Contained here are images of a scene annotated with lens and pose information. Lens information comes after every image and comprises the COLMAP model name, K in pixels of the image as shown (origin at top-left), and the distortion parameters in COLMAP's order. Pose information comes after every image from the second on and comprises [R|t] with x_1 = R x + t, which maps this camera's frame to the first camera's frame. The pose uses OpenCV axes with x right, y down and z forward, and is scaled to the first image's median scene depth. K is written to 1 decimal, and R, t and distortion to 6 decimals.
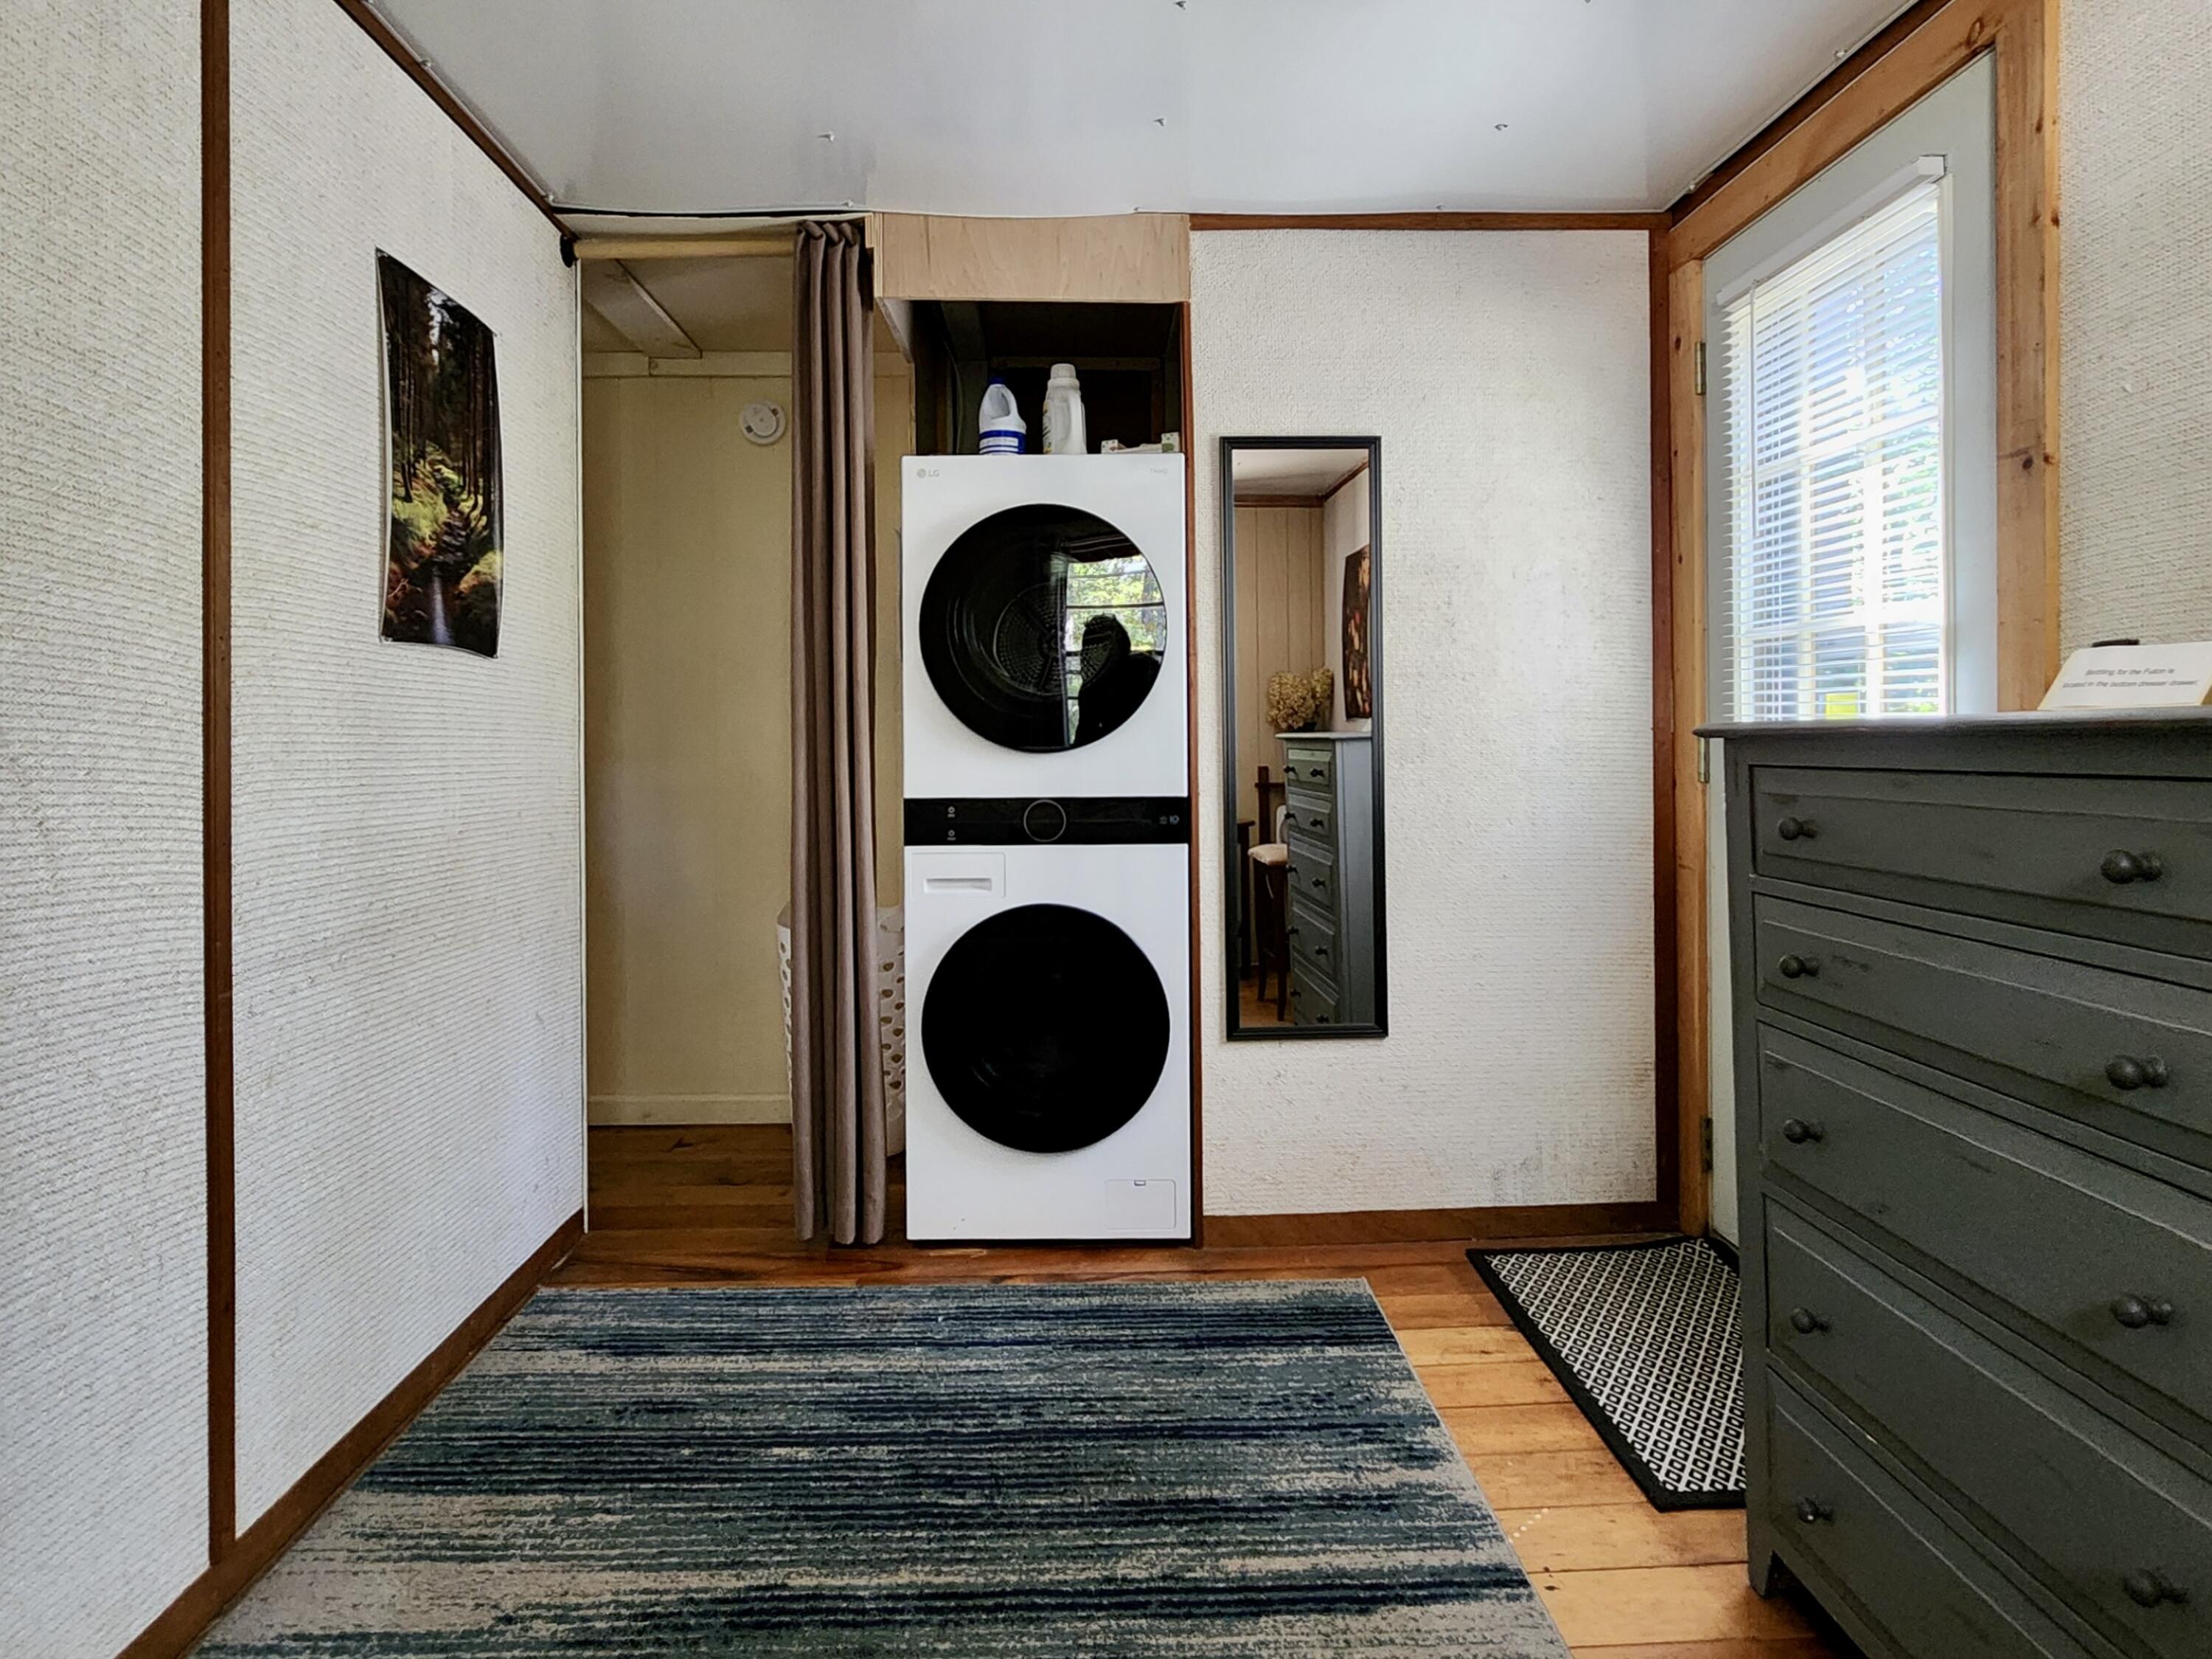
lens RADIAL K [[1299.3, 0, 1103.9], [0, 1299.3, 834.7], [0, 0, 1]] dist [0.006265, 0.000519]
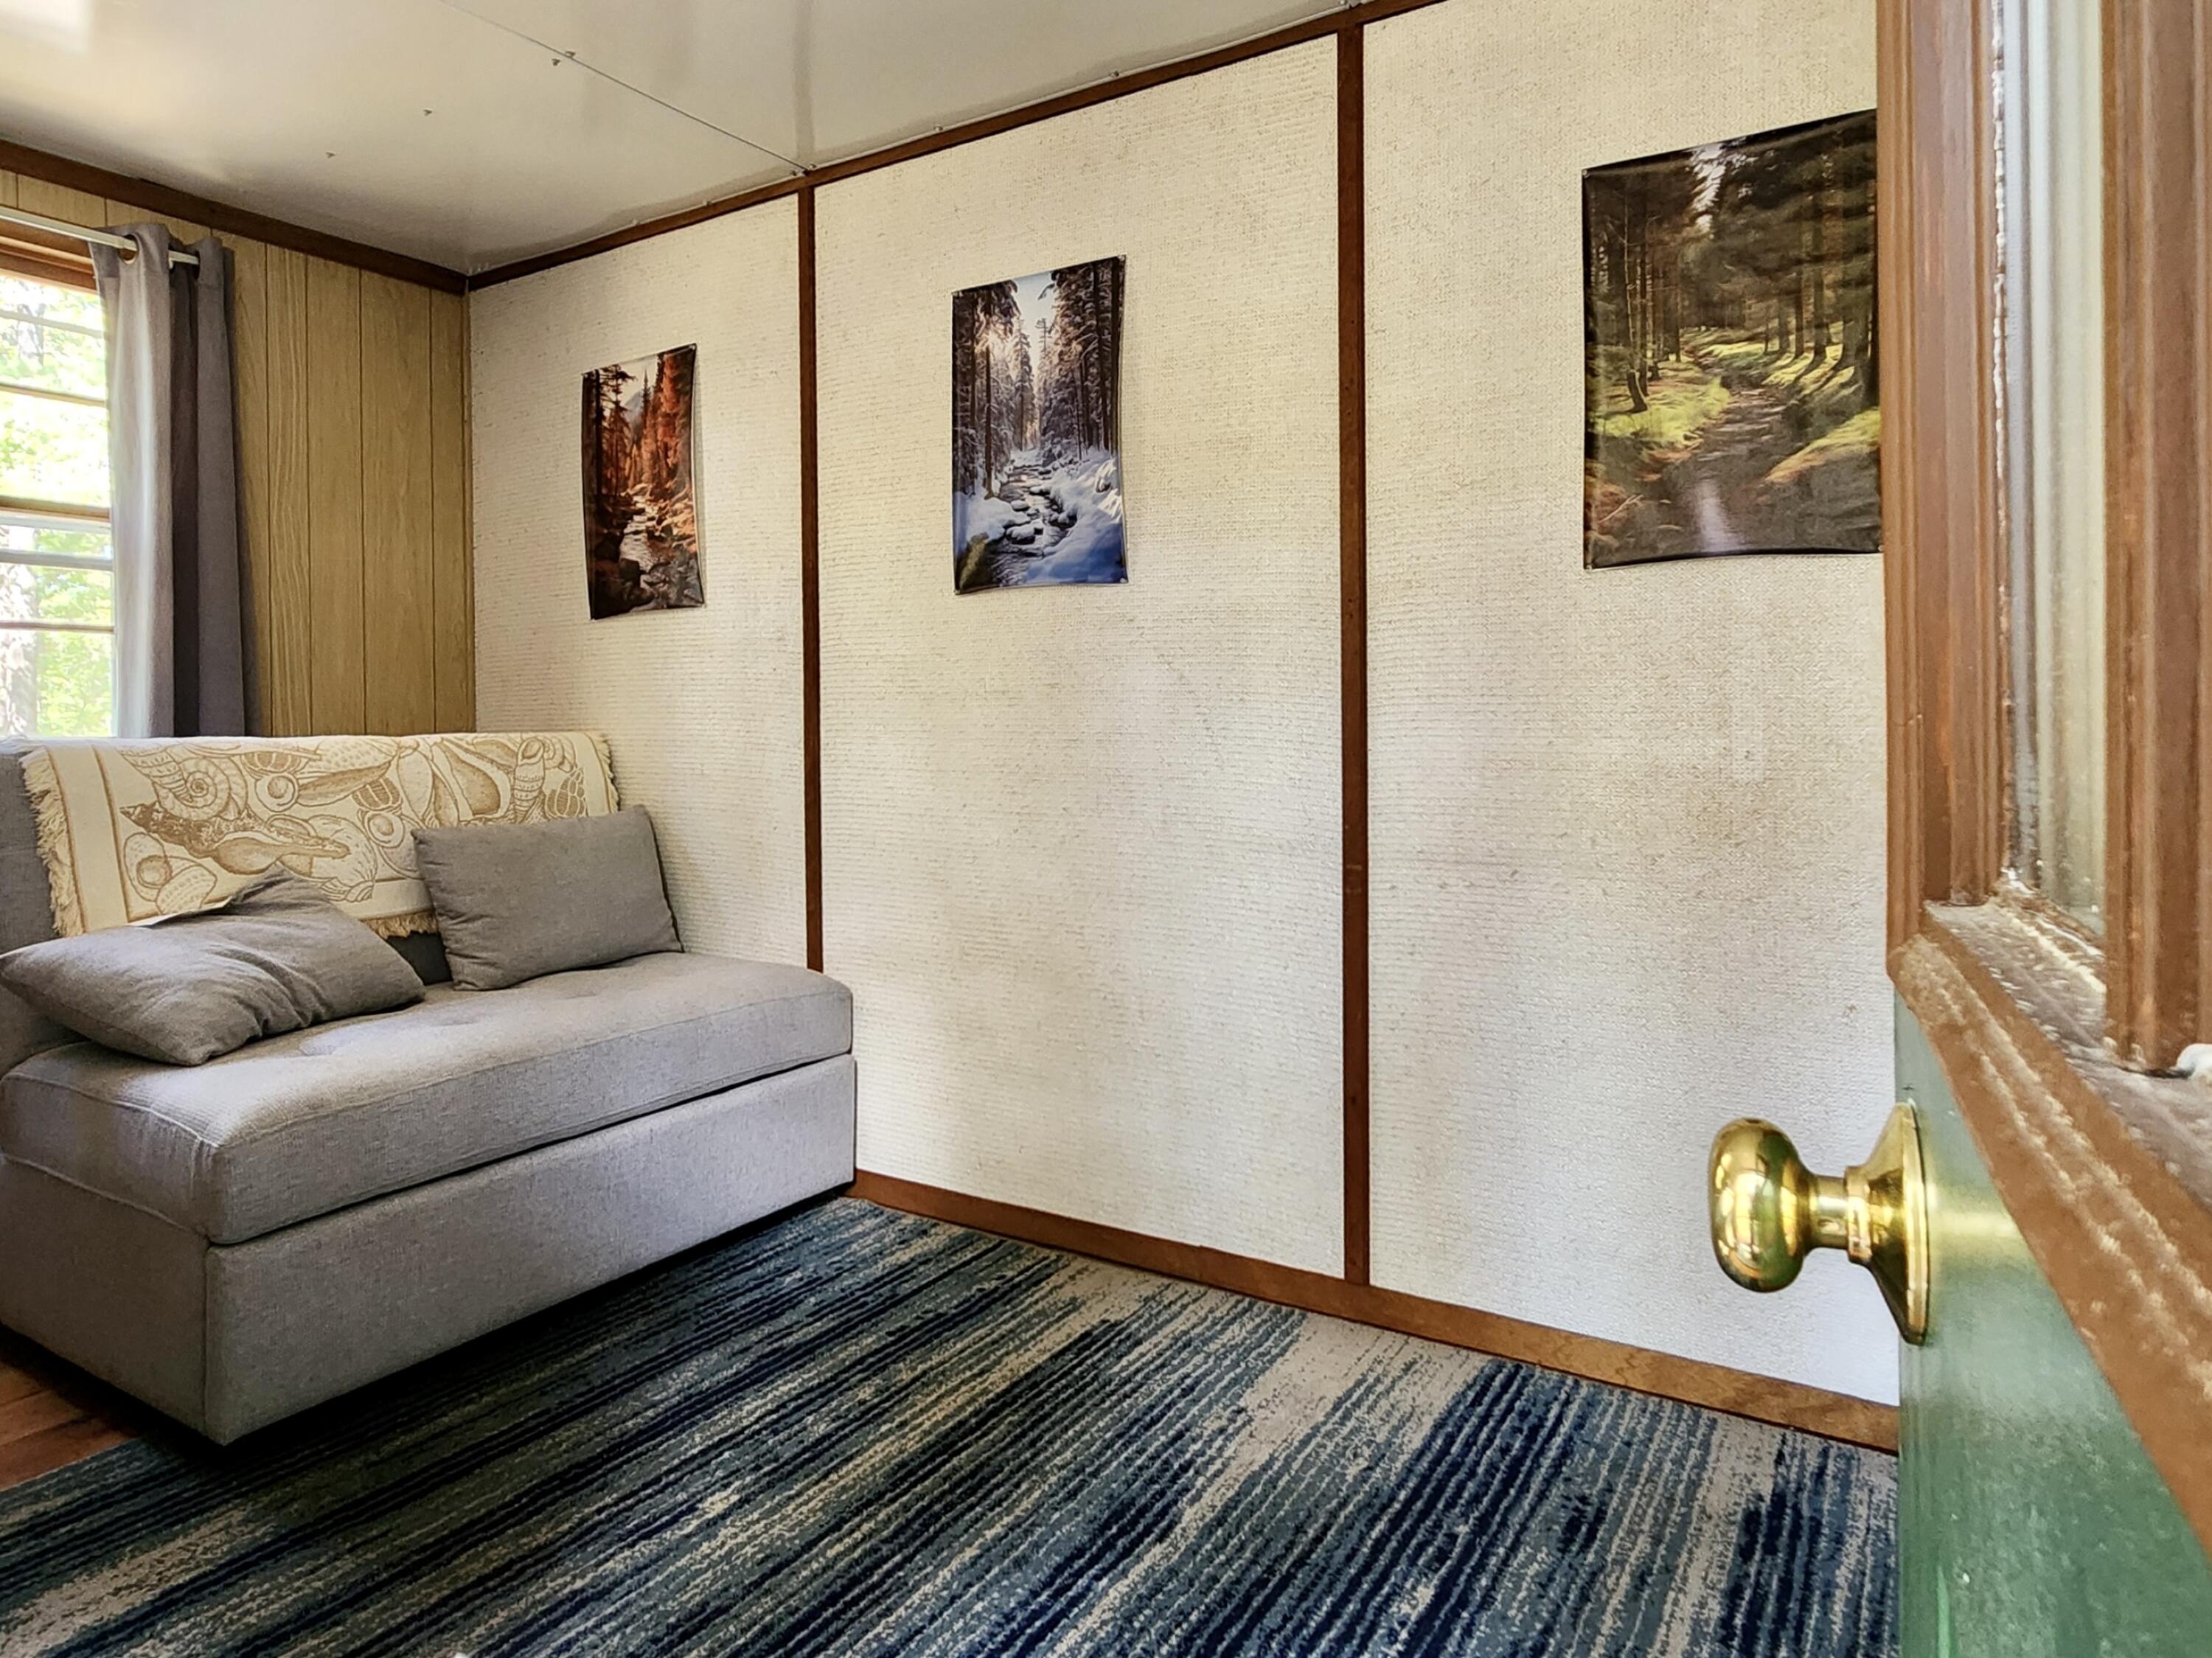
lens RADIAL K [[1299.2, 0, 1108.7], [0, 1299.2, 815.3], [0, 0, 1]] dist [0.006265, 0.000519]
pose [[-0.556055, 0.058853, -0.829059, 0.442426], [-0.058990, 0.992180, 0.109998, -0.048196], [0.829049, 0.110071, -0.548235, 1.176350]]
